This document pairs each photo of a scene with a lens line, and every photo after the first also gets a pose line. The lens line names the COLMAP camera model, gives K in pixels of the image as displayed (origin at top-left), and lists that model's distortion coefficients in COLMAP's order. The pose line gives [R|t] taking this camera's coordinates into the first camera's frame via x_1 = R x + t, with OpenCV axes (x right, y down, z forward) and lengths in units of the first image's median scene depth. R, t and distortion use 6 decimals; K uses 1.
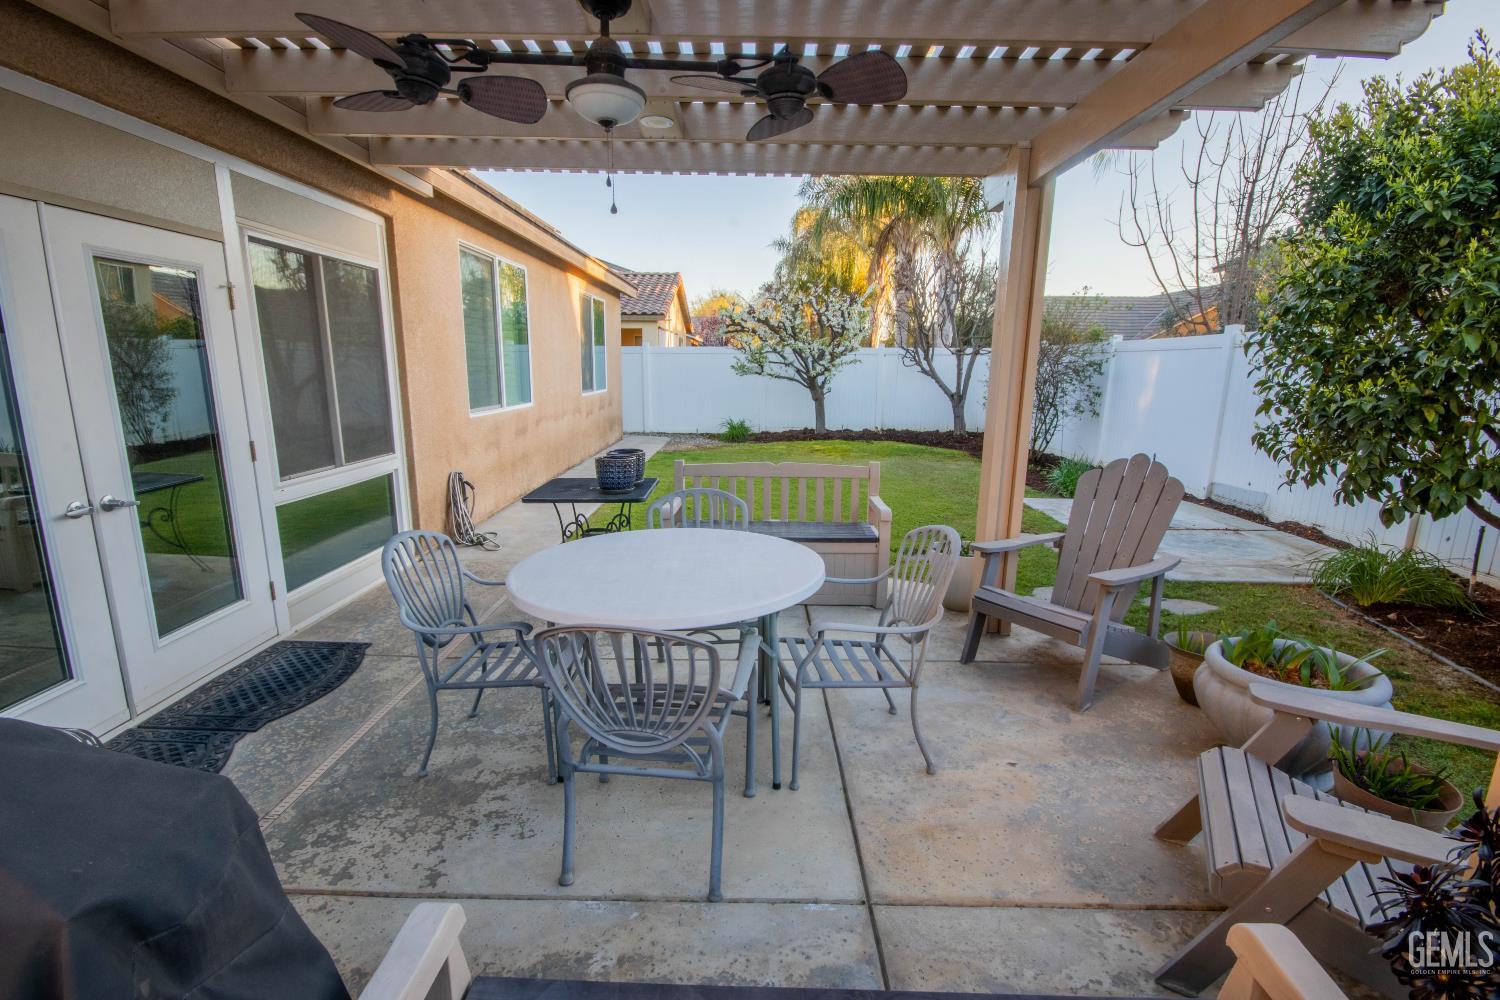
lens RADIAL K [[703.2, 0, 746.9], [0, 703.2, 521.6], [0, 0, 1]] dist [0.000295, 0.000305]
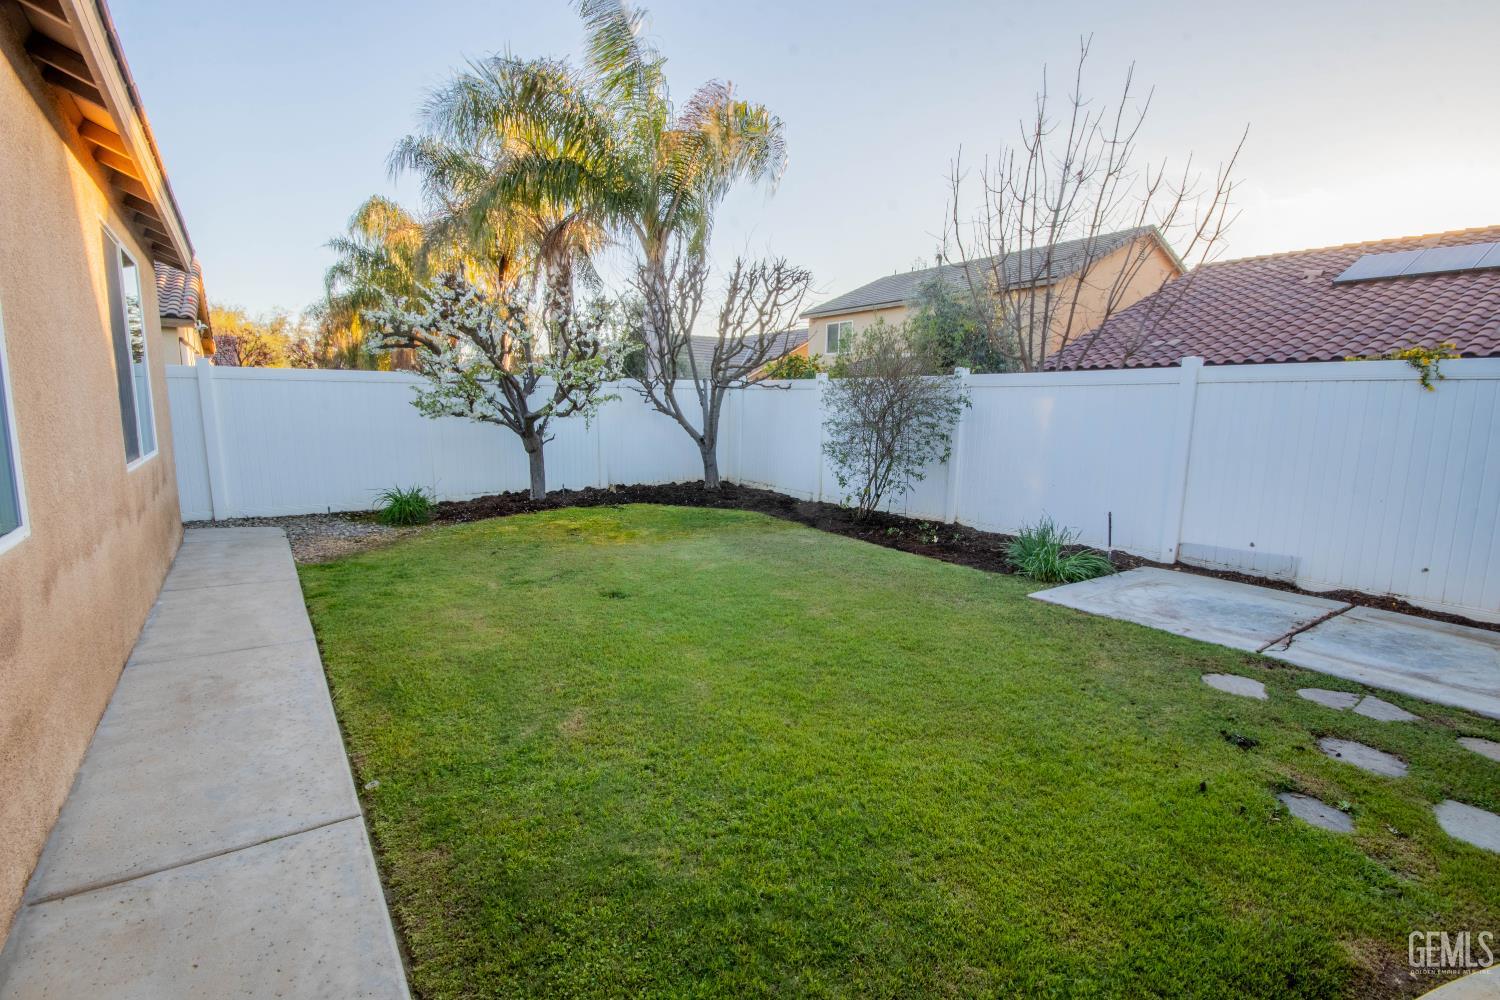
lens RADIAL K [[713.7, 0, 750.0], [0, 713.7, 500.0], [0, 0, 1]] dist [-0.000913, -0.000097]
pose [[0.818691, -0.077084, 0.569037, -0.124407], [0.122011, 0.991673, -0.041205, -0.072184], [-0.561122, 0.103163, 0.821279, 0.322171]]
